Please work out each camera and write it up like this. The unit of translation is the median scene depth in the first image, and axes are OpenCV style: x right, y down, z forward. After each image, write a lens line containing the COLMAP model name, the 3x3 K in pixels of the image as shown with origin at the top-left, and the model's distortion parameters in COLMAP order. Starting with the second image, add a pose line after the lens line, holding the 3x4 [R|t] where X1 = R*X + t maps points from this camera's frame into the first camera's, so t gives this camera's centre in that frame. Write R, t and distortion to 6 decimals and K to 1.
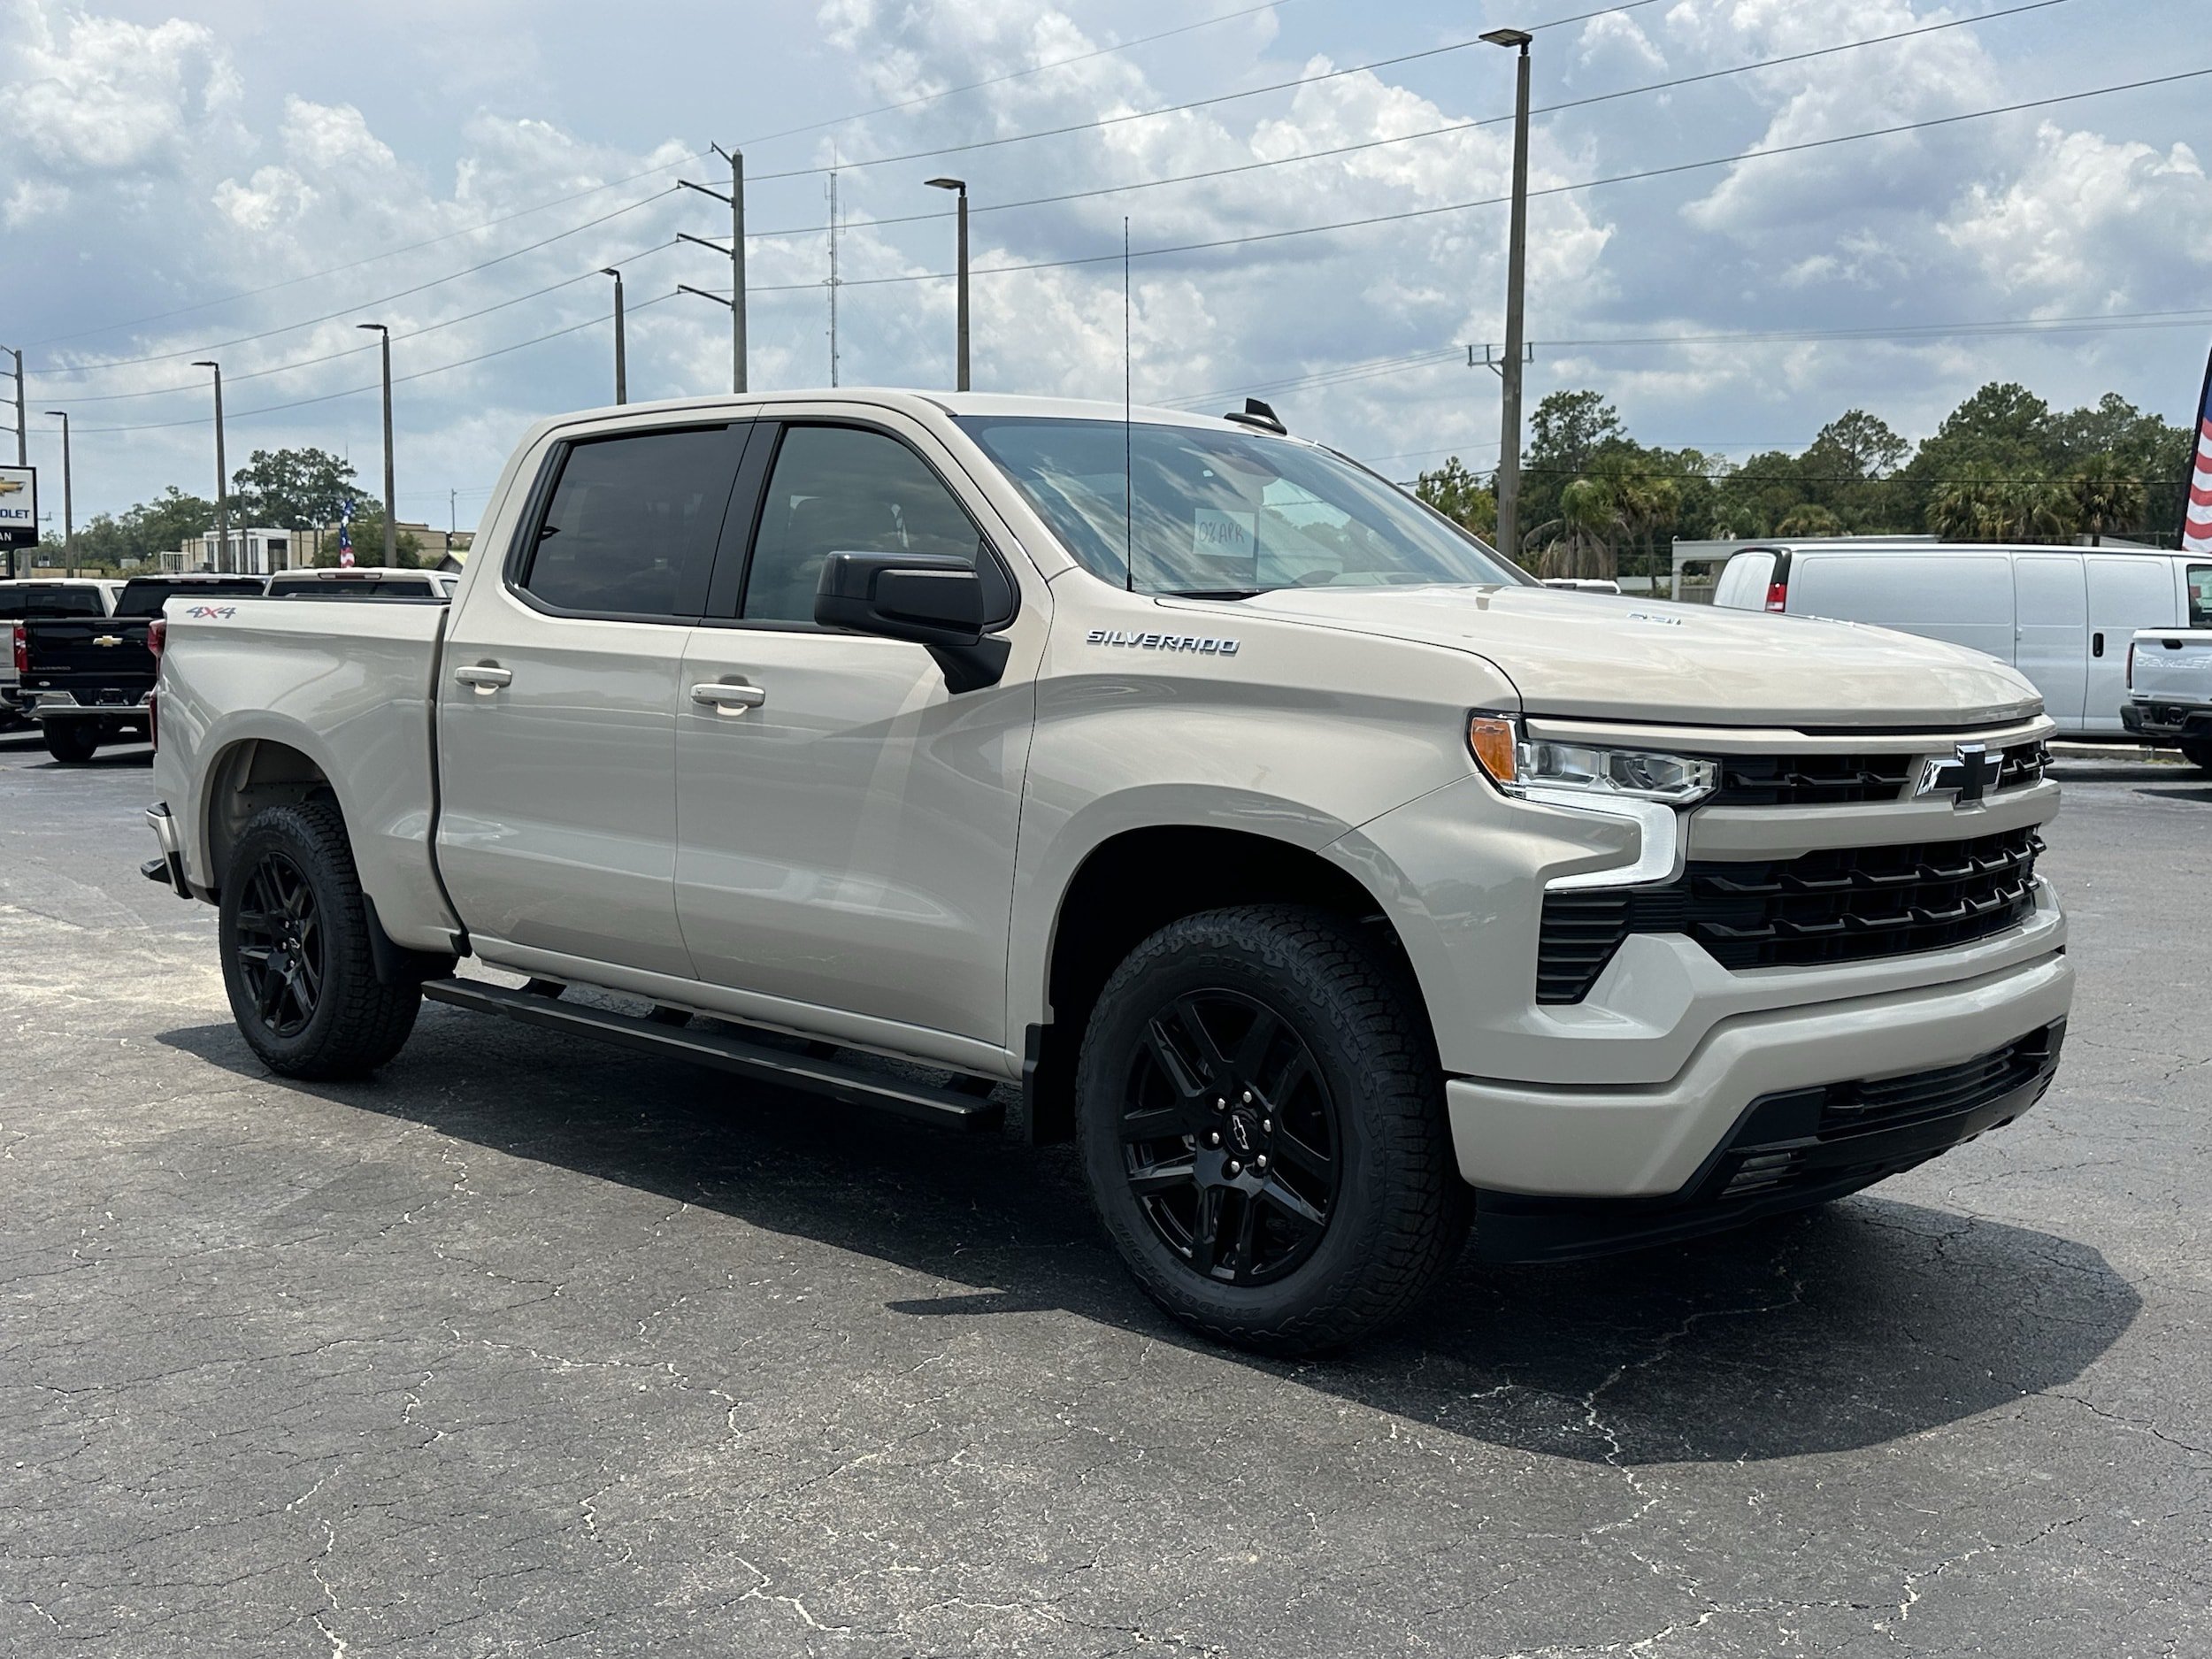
lens RADIAL K [[2321.6, 0, 1088.7], [0, 2321.6, 833.9], [0, 0, 1]] dist [0.076726, 0.000000]
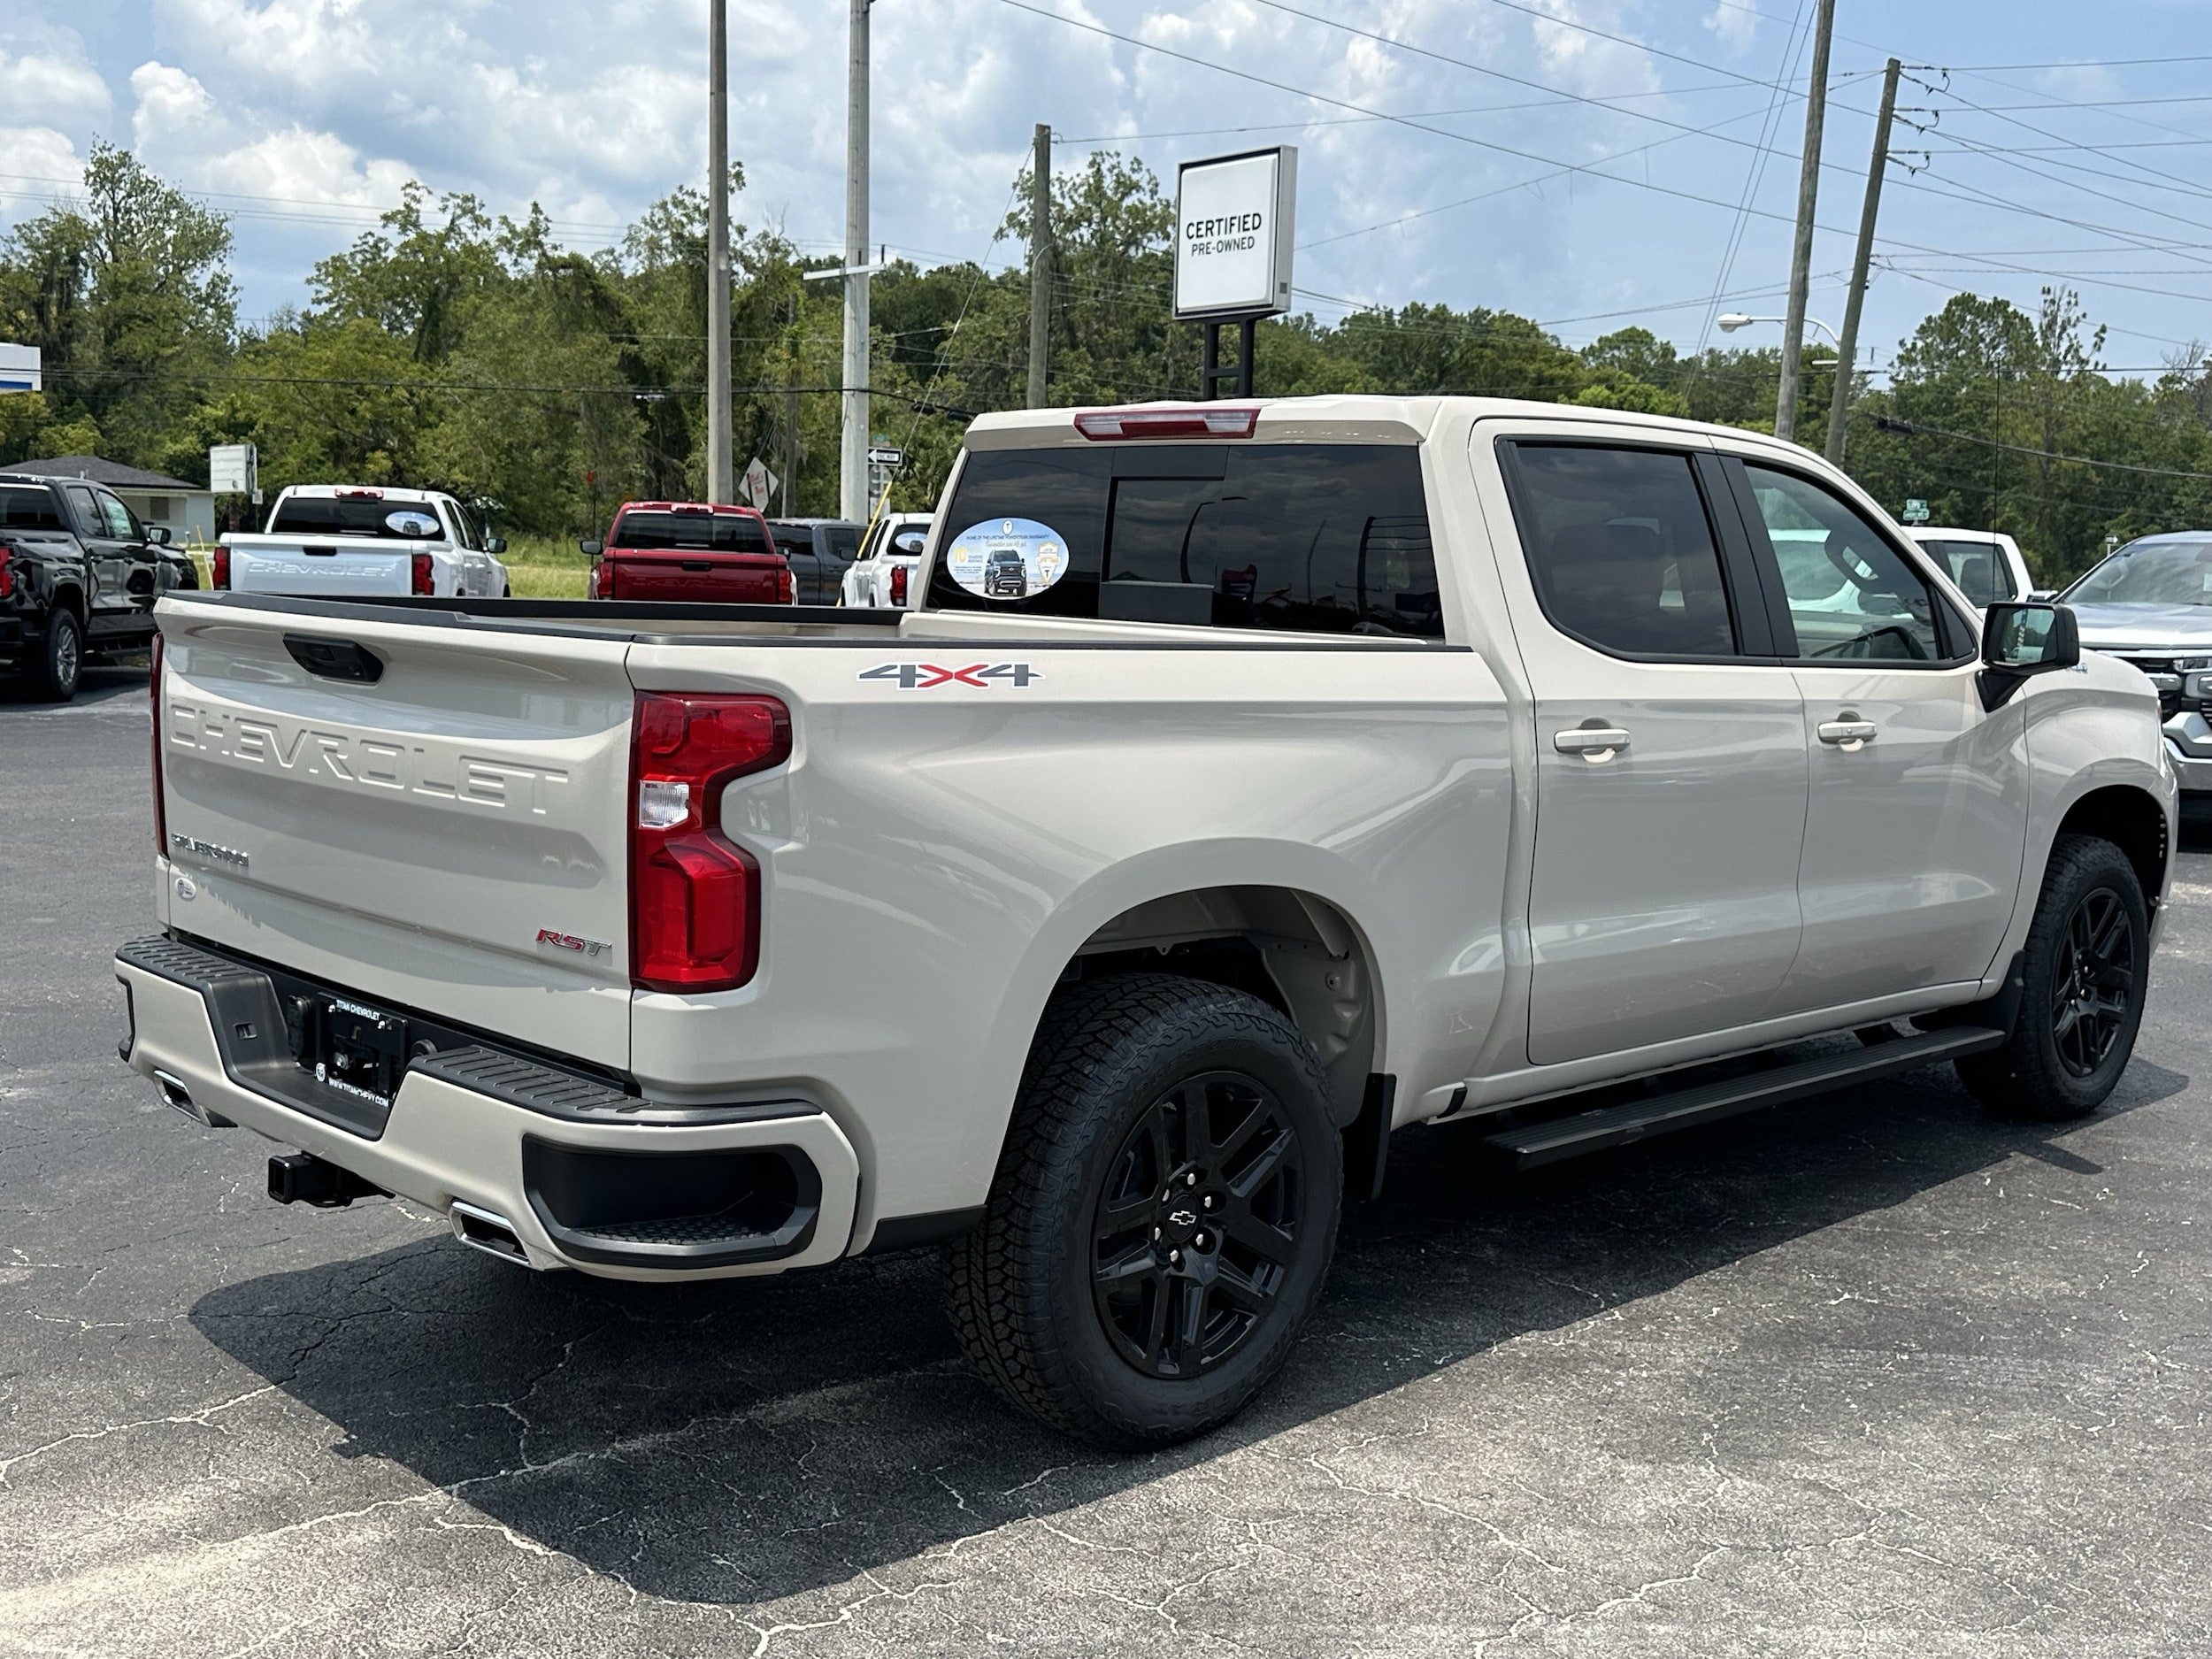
lens RADIAL K [[2321.6, 0, 1126.3], [0, 2321.6, 833.3], [0, 0, 1]] dist [0.076726, 0.000000]
pose [[0.000680, -0.129086, 0.991633, -1.207766], [0.057518, 0.989997, 0.128833, -0.169273], [-0.998344, 0.056949, 0.008098, 1.321479]]
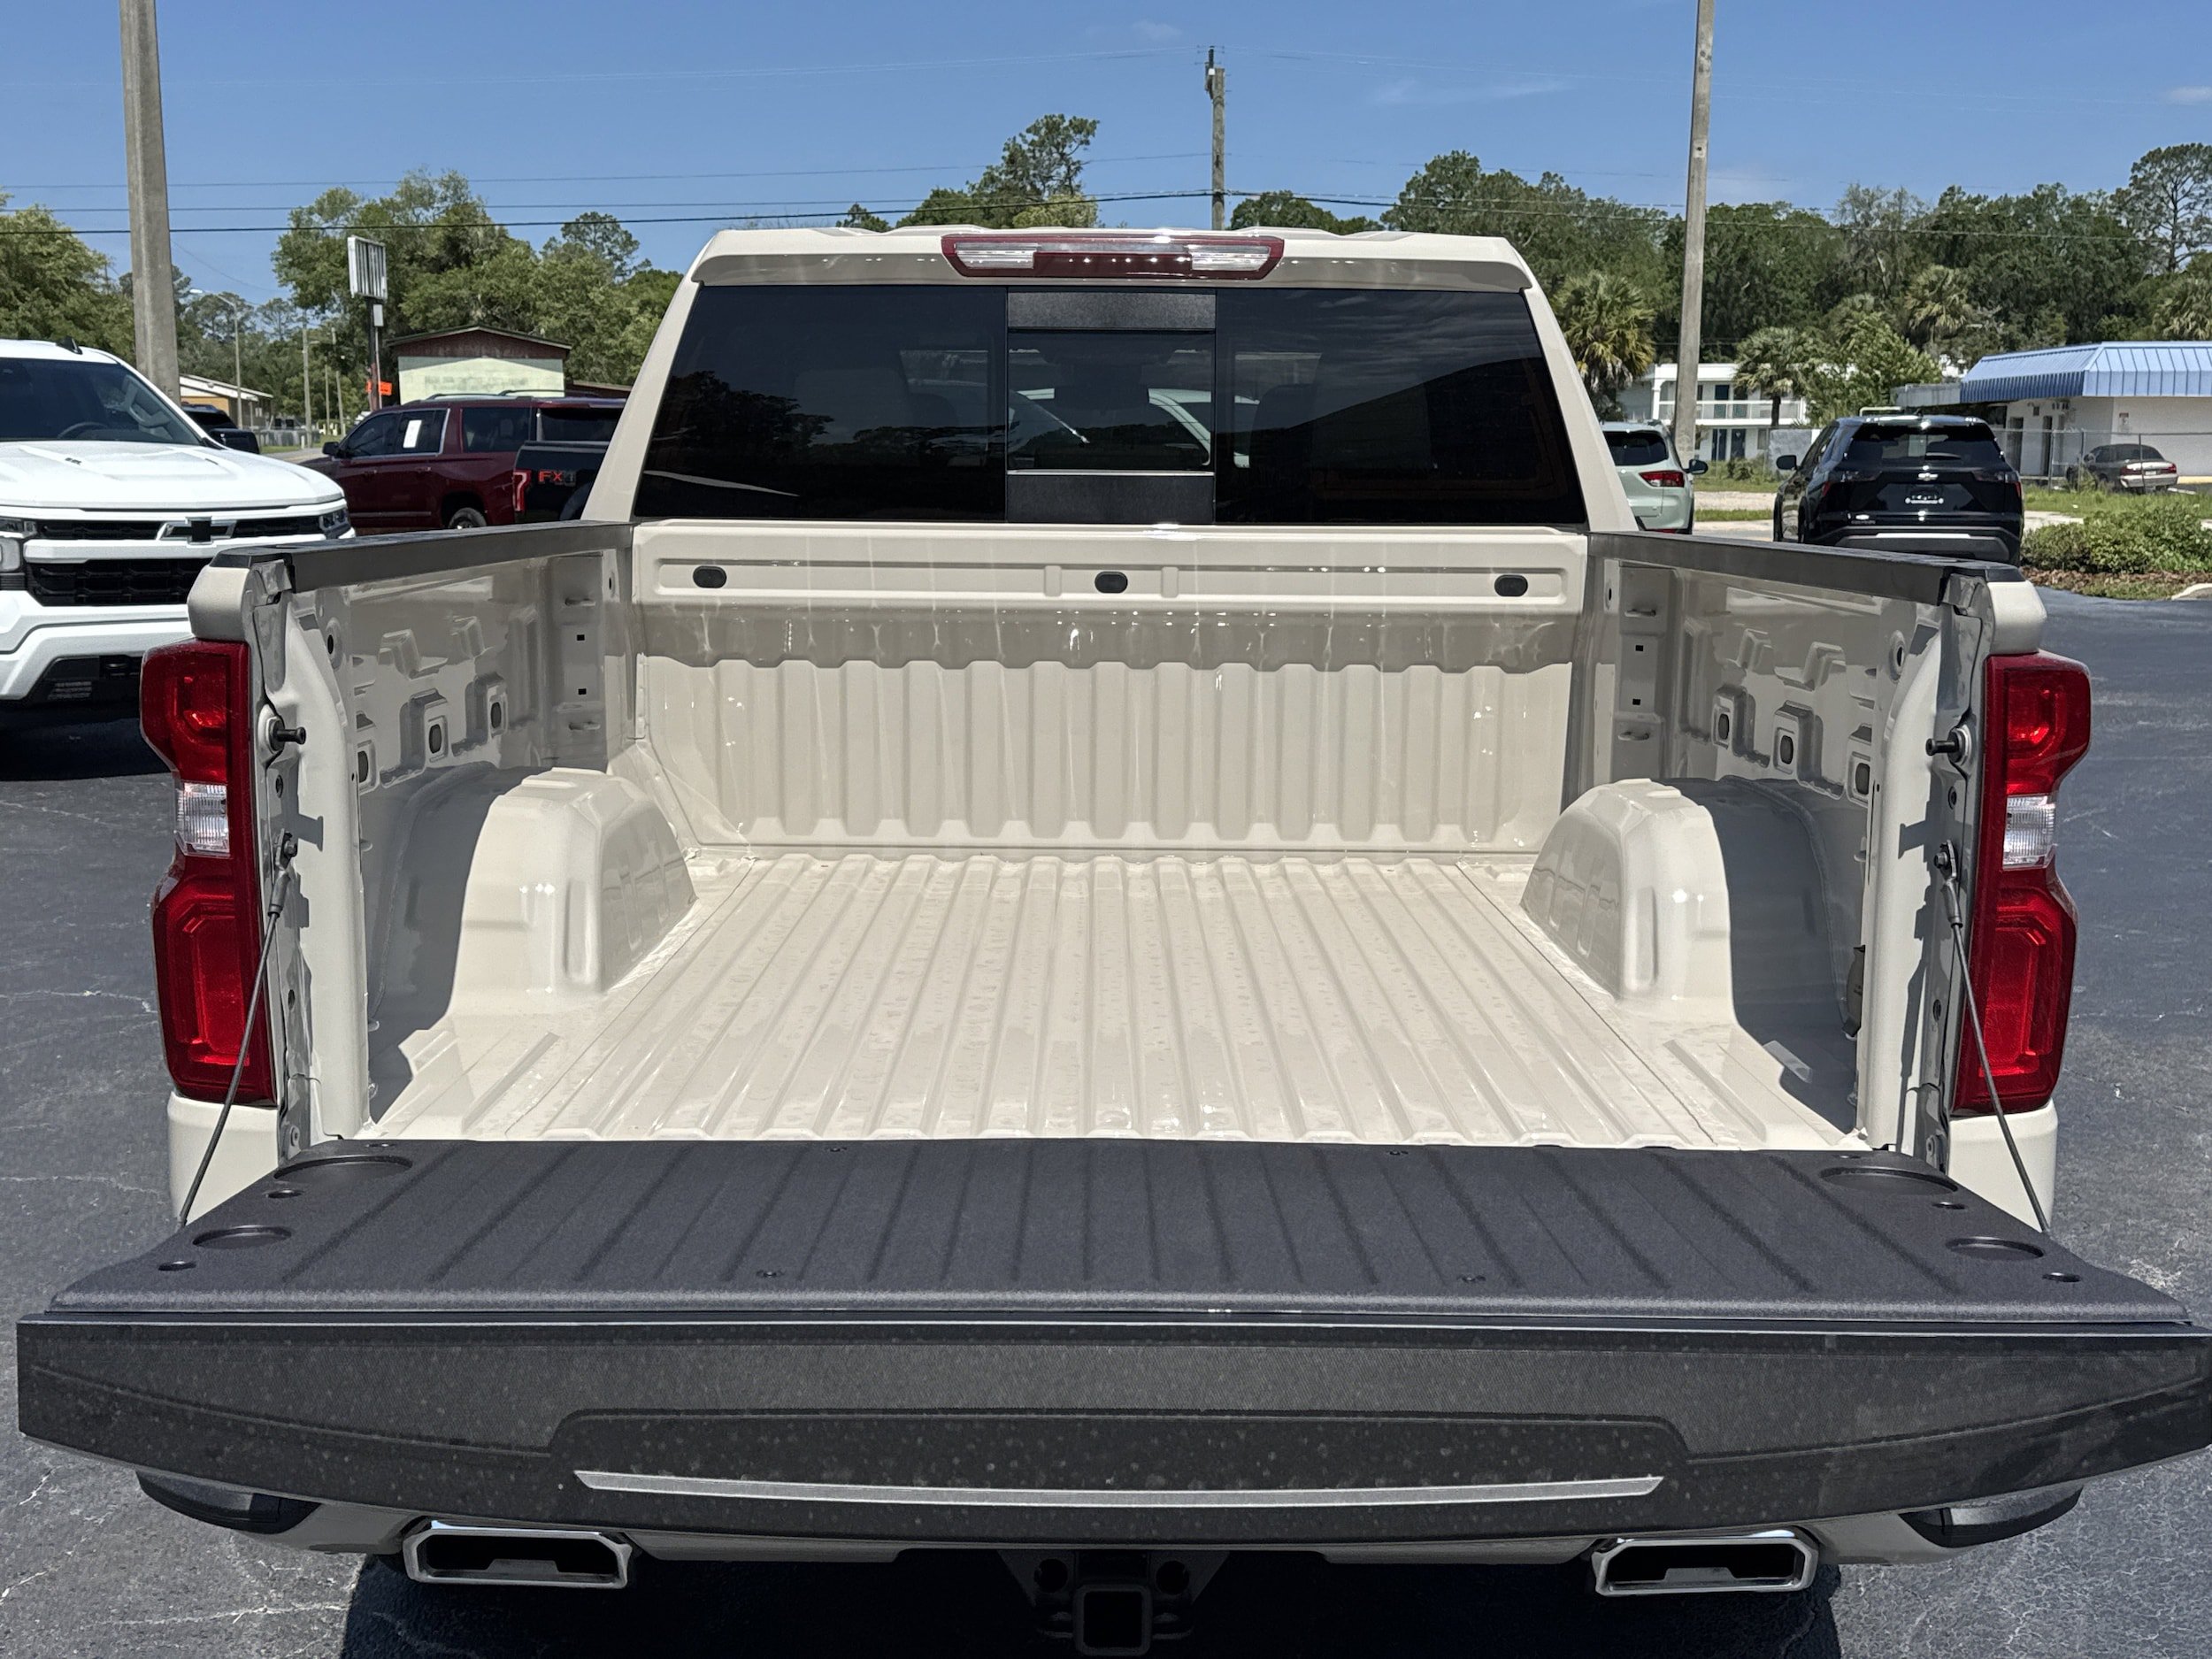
lens RADIAL K [[2321.6, 0, 1100.8], [0, 2321.6, 830.1], [0, 0, 1]] dist [0.076726, 0.000000]
pose [[-0.707495, -0.125517, 0.695482, -0.739179], [0.051674, 0.972280, 0.228038, -0.204762], [-0.704826, 0.197274, -0.681398, 1.846445]]
